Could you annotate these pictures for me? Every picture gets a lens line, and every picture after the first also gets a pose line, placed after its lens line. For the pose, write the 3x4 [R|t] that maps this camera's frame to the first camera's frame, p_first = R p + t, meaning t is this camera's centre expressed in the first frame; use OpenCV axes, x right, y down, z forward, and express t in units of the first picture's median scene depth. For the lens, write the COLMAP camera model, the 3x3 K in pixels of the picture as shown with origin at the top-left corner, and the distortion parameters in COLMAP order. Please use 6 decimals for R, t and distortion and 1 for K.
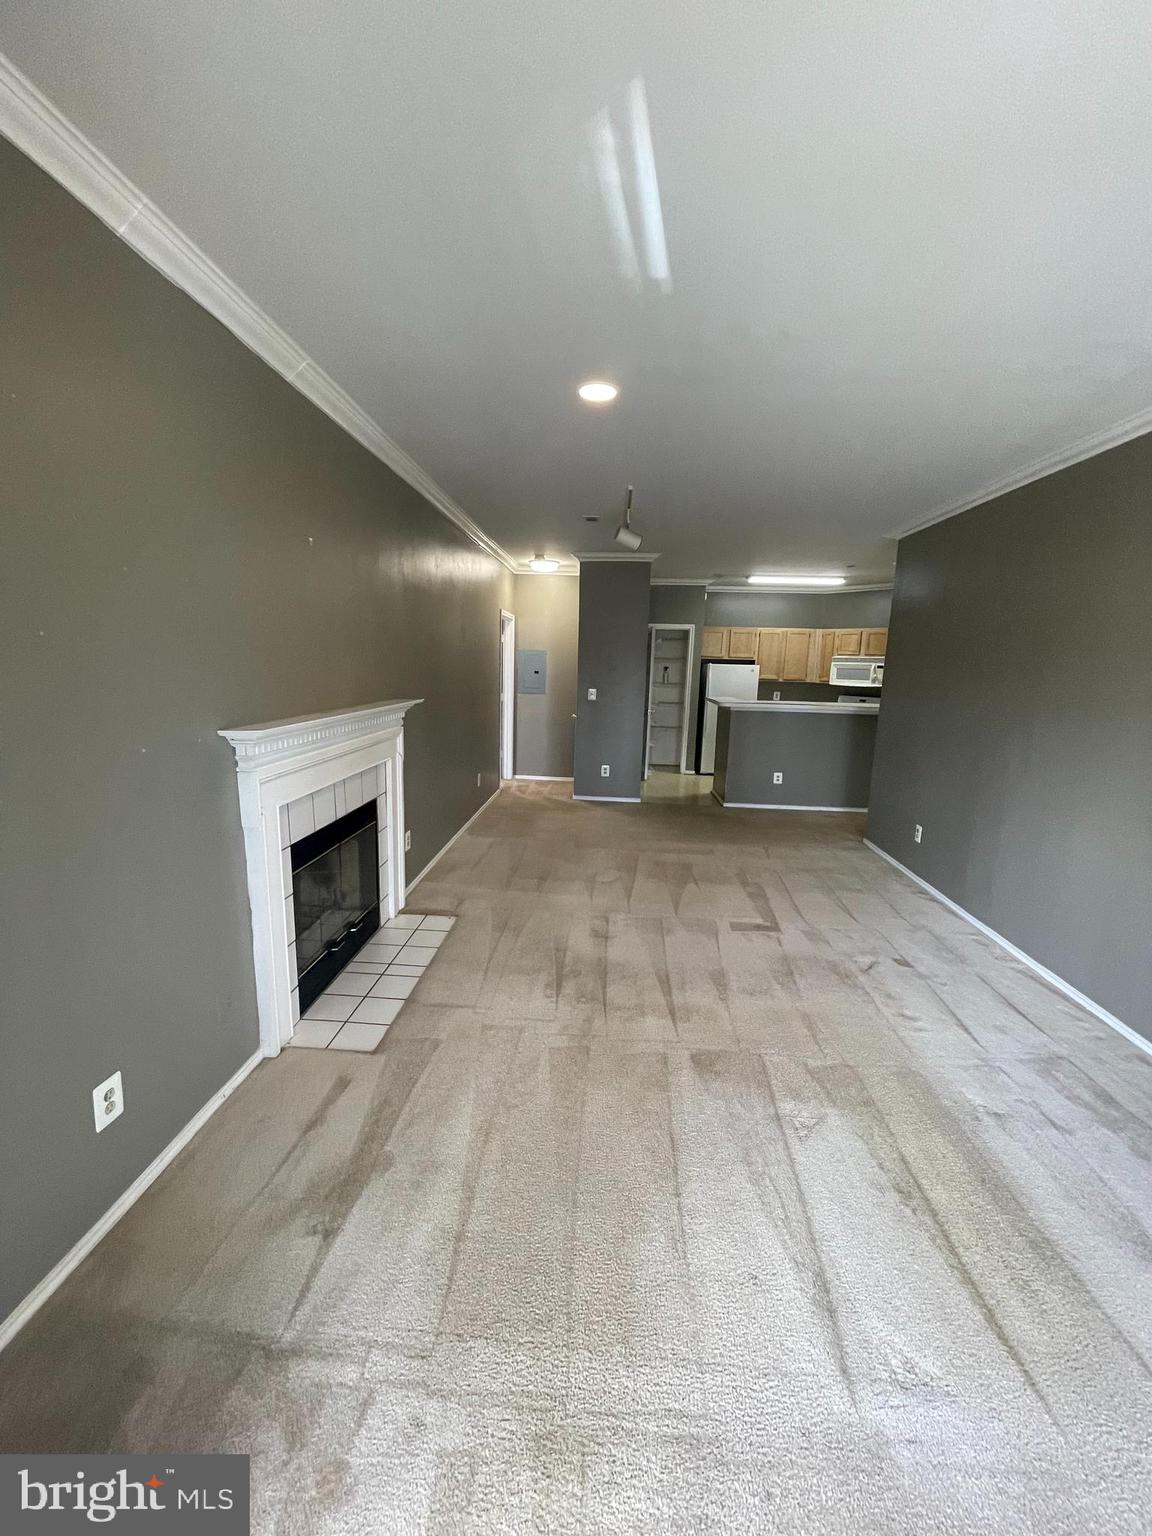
lens RADIAL K [[619.8, 0, 571.7], [0, 619.8, 770.1], [0, 0, 1]] dist [-0.001116, 0.000166]
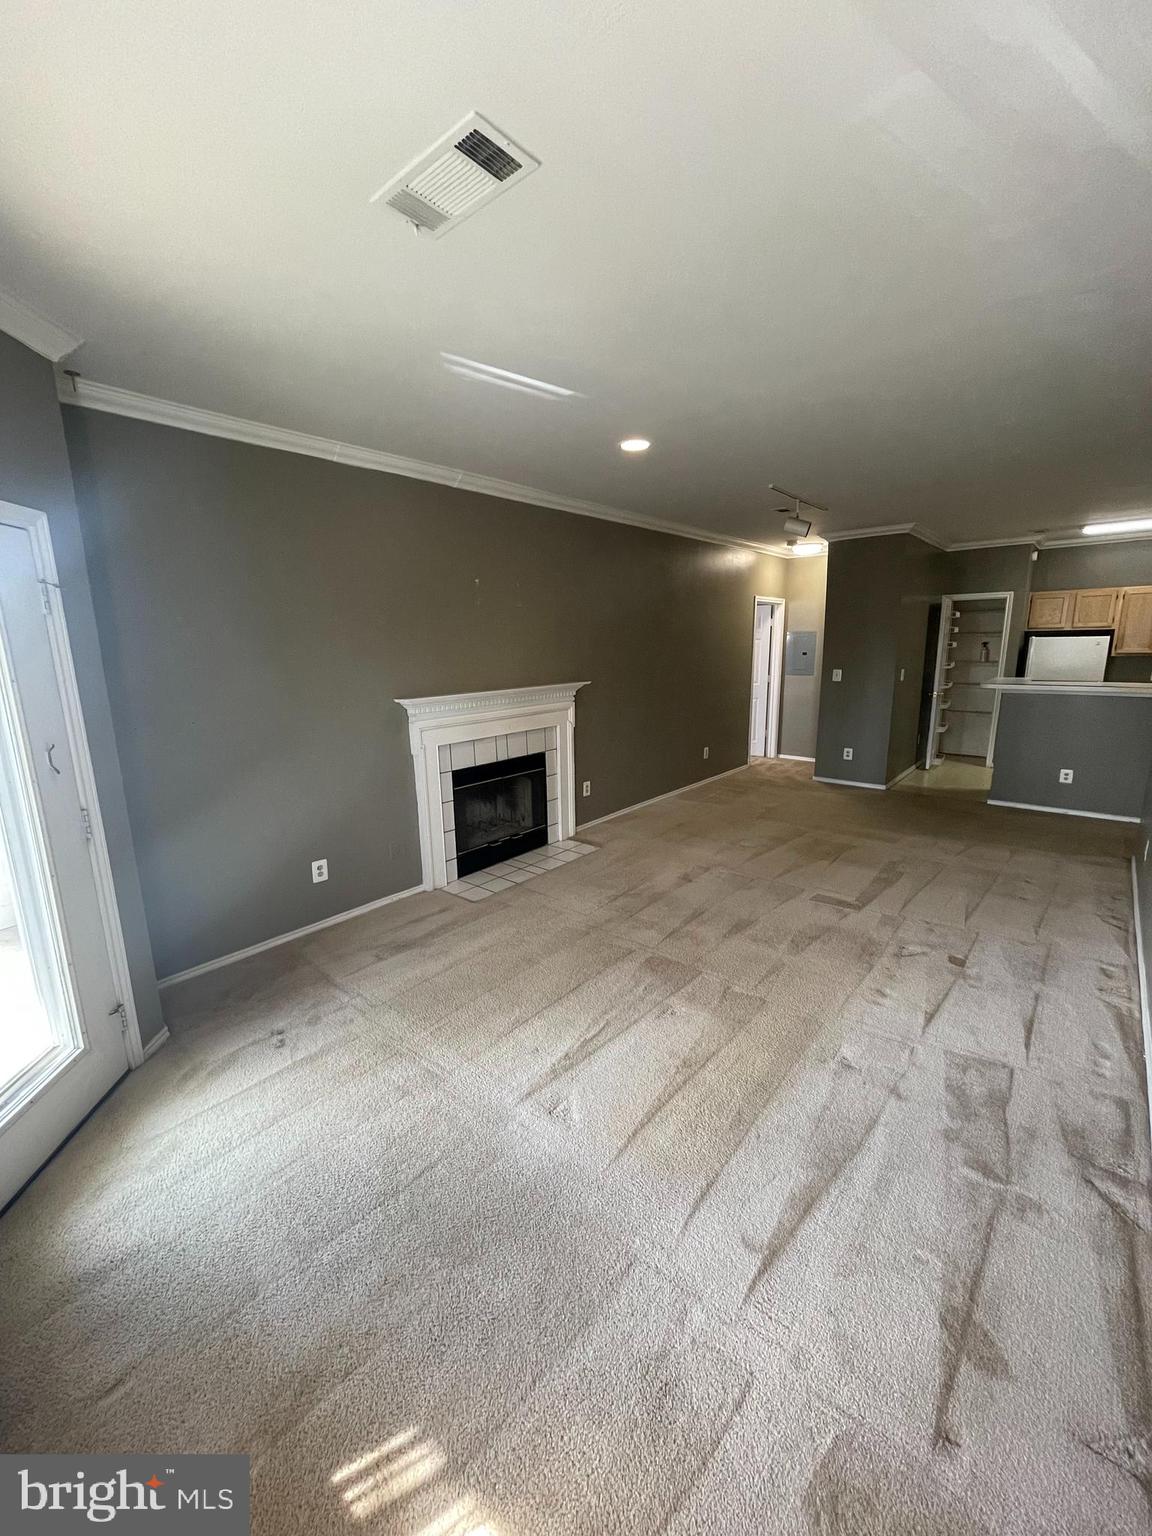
lens RADIAL K [[619.8, 0, 571.7], [0, 619.8, 770.1], [0, 0, 1]] dist [-0.001116, 0.000166]
pose [[0.800871, 0.081549, -0.593259, 0.570411], [-0.064437, 0.996668, 0.050014, 0.012186], [0.595360, -0.001827, 0.803457, -0.096854]]
